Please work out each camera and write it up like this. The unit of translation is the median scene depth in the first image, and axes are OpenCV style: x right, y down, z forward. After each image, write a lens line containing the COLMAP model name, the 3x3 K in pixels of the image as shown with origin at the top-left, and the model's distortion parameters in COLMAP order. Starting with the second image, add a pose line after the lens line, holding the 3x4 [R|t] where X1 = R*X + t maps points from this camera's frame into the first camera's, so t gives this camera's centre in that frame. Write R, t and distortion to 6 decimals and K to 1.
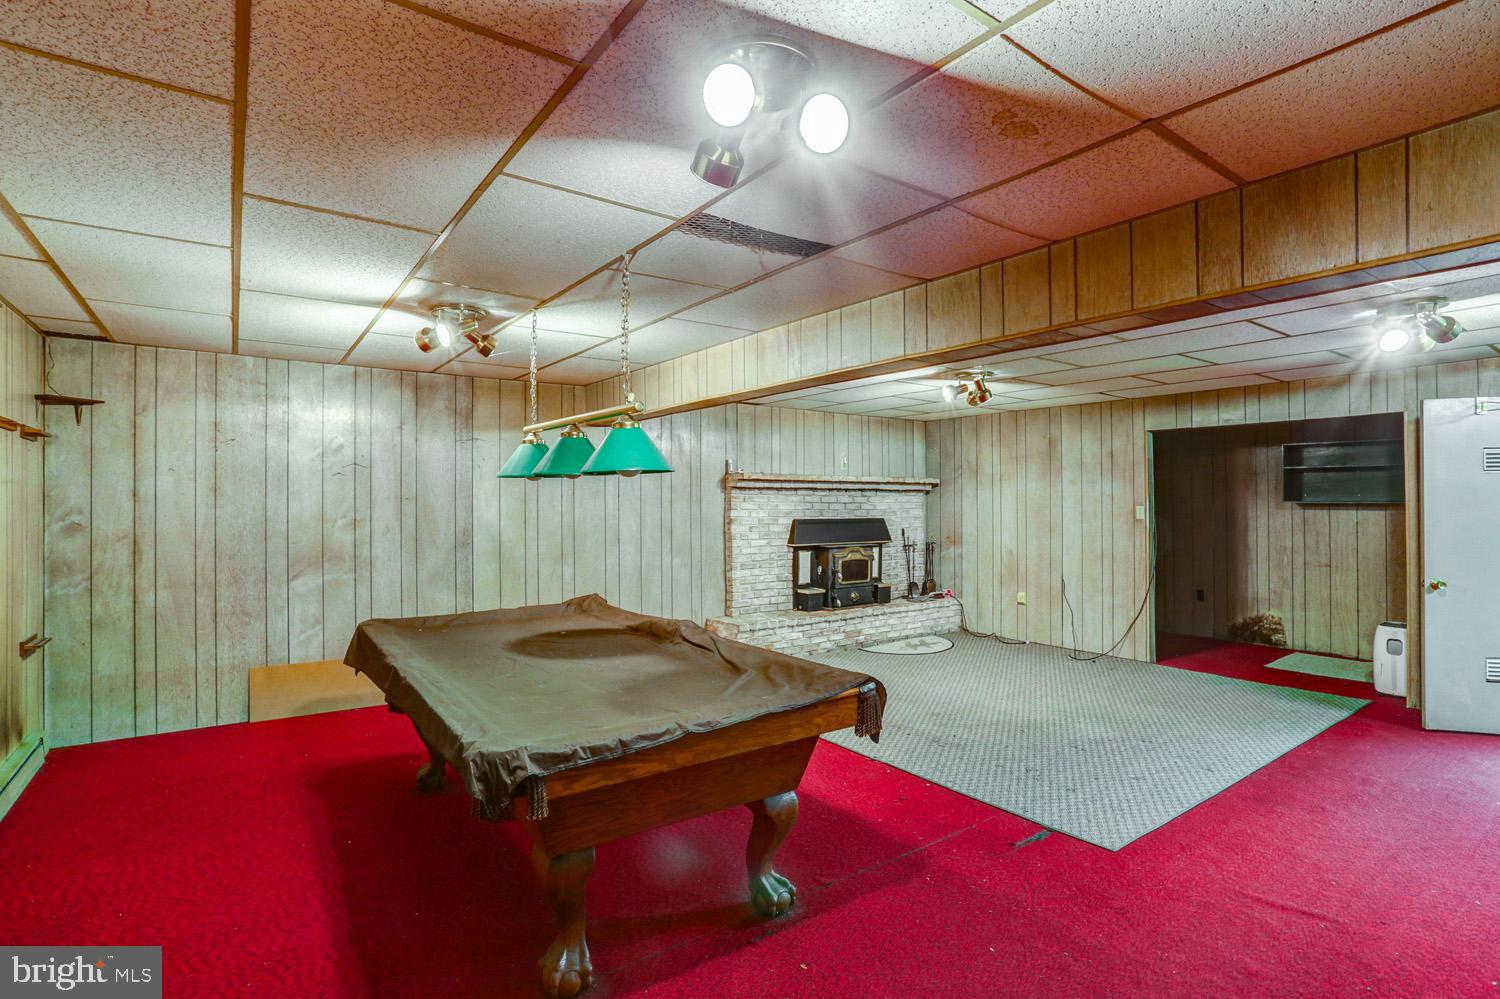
lens RADIAL K [[760.0, 0, 750.0], [0, 760.0, 499.5], [0, 0, 1]] dist [-0.047432, 0.000288]
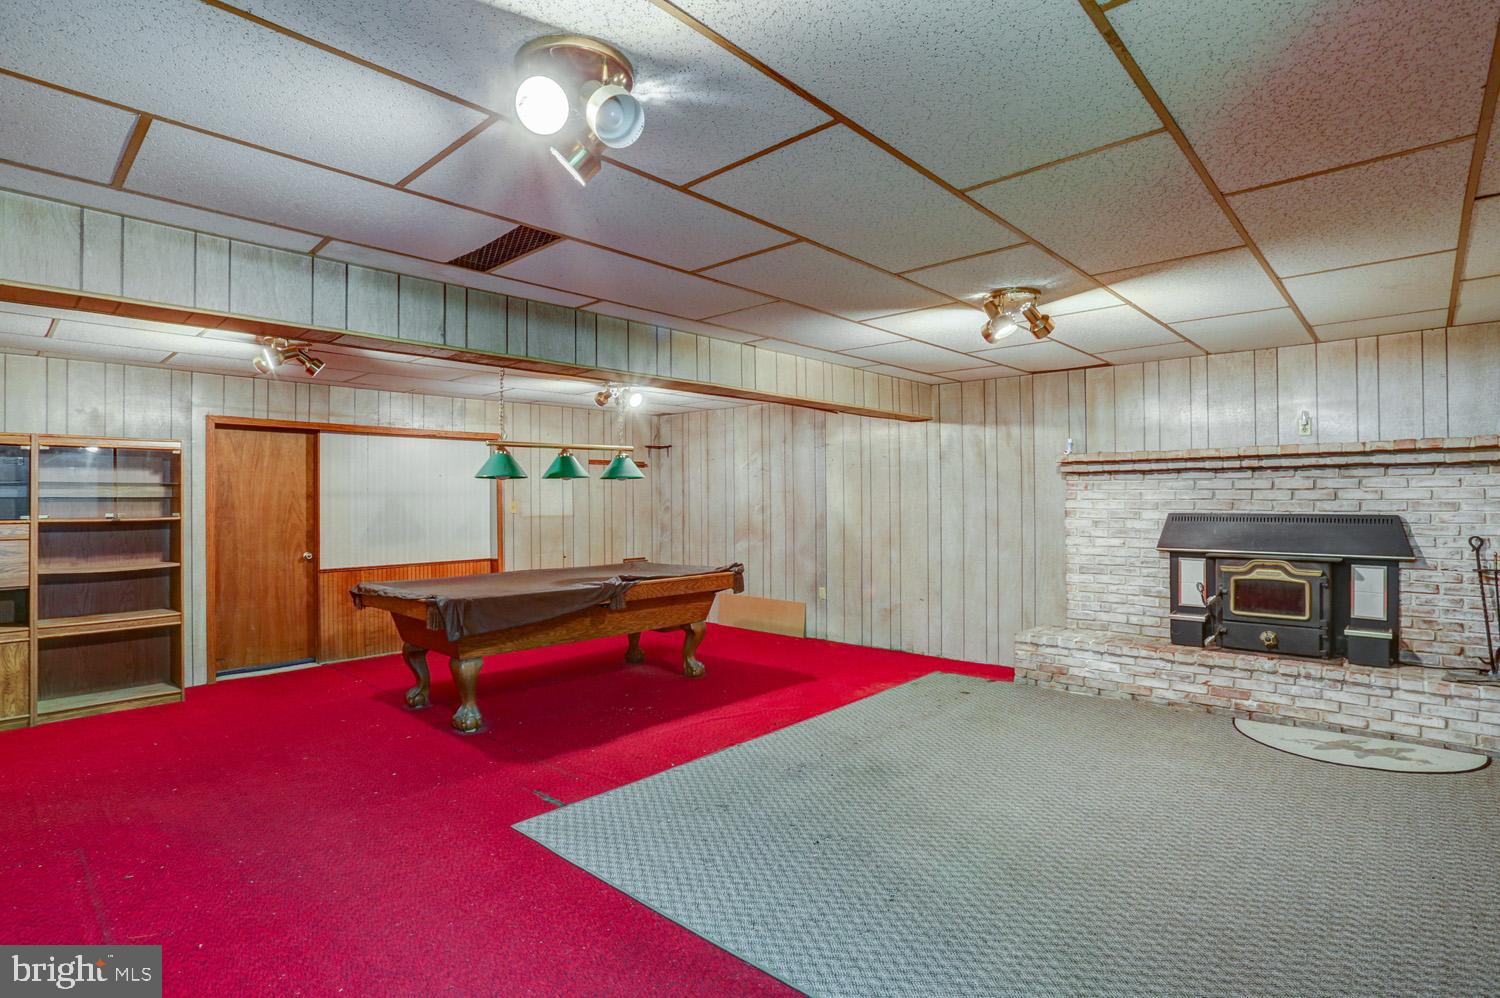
lens RADIAL K [[734.4, 0, 750.0], [0, 734.4, 499.0], [0, 0, 1]] dist [0.000645, 0.000398]
pose [[0.217457, -0.004068, -0.976061, 0.679217], [0.008386, 0.999962, -0.002300, 0.011536], [0.976034, -0.007685, 0.217483, 0.484814]]
